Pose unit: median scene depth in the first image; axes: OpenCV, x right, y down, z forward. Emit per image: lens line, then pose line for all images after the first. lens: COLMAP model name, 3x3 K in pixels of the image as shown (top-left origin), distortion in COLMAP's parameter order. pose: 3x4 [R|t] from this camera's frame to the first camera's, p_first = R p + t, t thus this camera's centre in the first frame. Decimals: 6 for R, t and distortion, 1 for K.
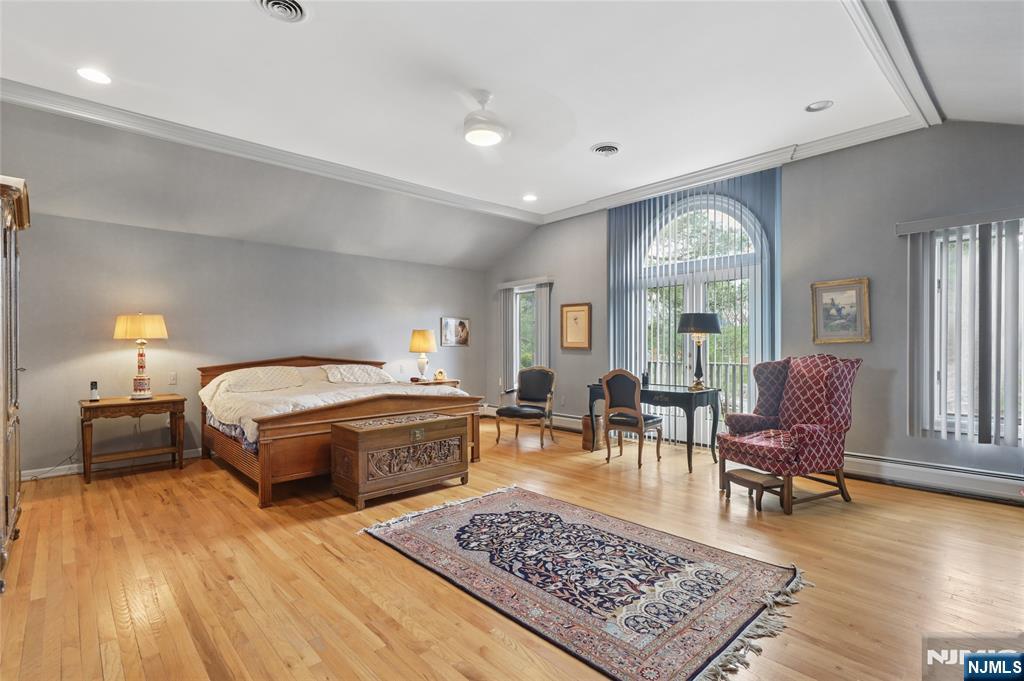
lens RADIAL K [[463.9, 0, 531.3], [0, 463.9, 356.7], [0, 0, 1]] dist [-0.001583, 0.001611]
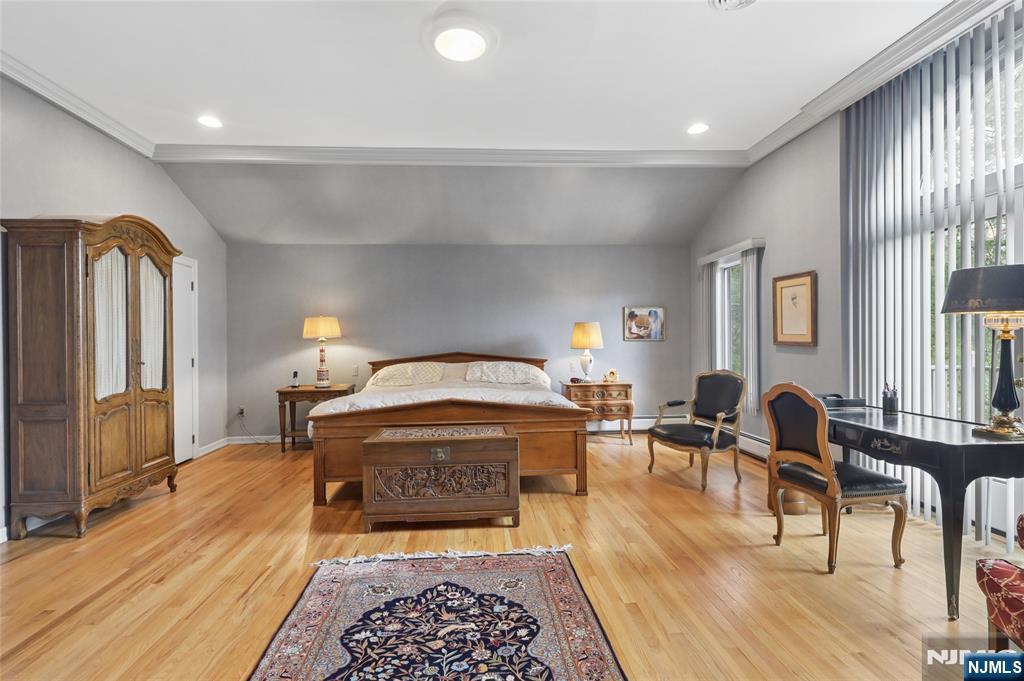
lens RADIAL K [[463.9, 0, 516.4], [0, 463.9, 349.7], [0, 0, 1]] dist [-0.001583, 0.001611]
pose [[0.775923, 0.007309, -0.630785, 0.332393], [-0.008231, 0.999965, 0.001463, -0.012837], [0.630774, 0.004057, 0.775956, 0.424612]]
